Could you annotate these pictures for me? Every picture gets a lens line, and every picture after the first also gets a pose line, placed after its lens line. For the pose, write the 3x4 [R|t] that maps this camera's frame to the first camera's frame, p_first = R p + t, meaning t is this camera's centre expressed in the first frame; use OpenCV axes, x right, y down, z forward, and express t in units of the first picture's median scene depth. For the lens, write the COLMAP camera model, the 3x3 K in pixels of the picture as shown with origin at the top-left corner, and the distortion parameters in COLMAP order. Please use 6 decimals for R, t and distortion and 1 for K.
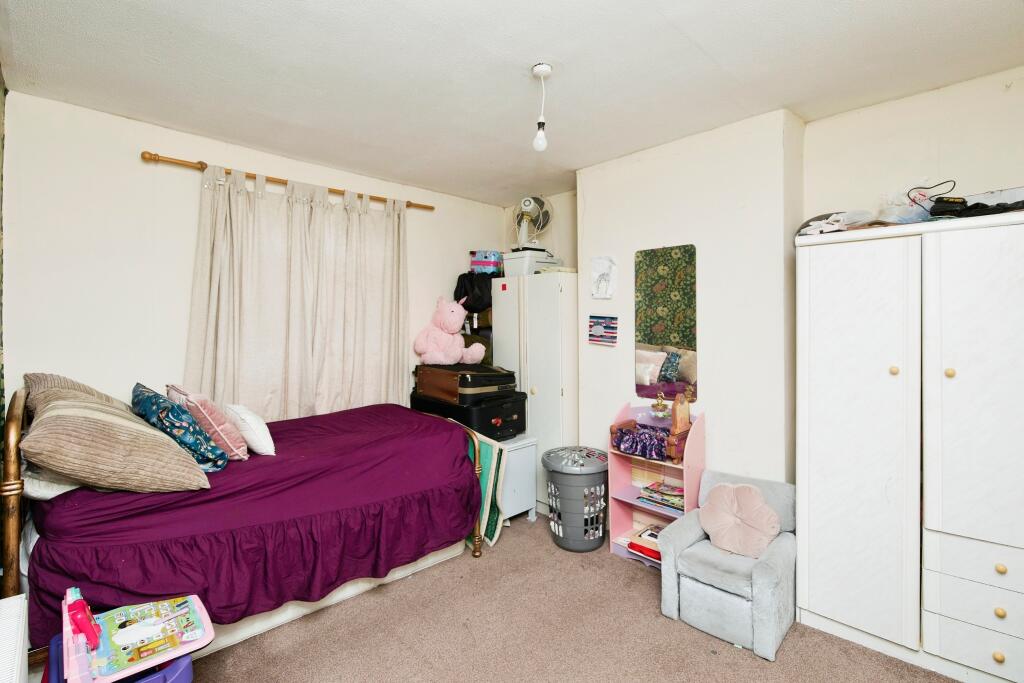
lens RADIAL K [[471.3, 0, 514.2], [0, 471.3, 327.9], [0, 0, 1]] dist [0.028366, -0.000002]
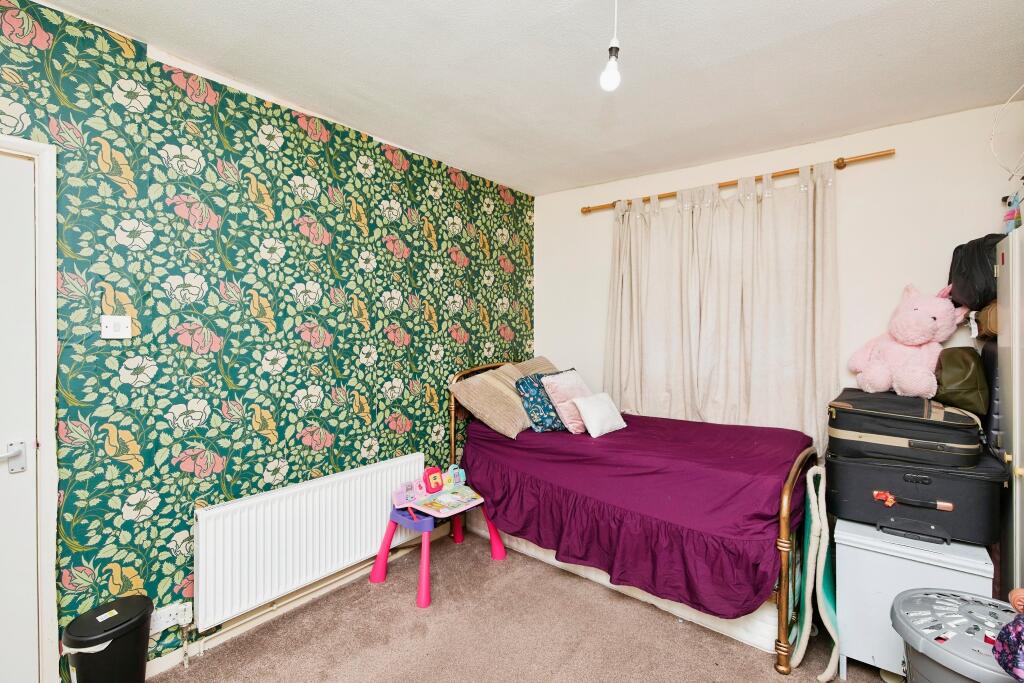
lens RADIAL K [[471.3, 0, 514.2], [0, 471.3, 327.9], [0, 0, 1]] dist [0.028366, -0.000002]
pose [[0.160160, 0.007023, -0.987066, 0.500787], [-0.016267, 0.999858, 0.004475, -0.005958], [0.986957, 0.015340, 0.160251, 0.472574]]
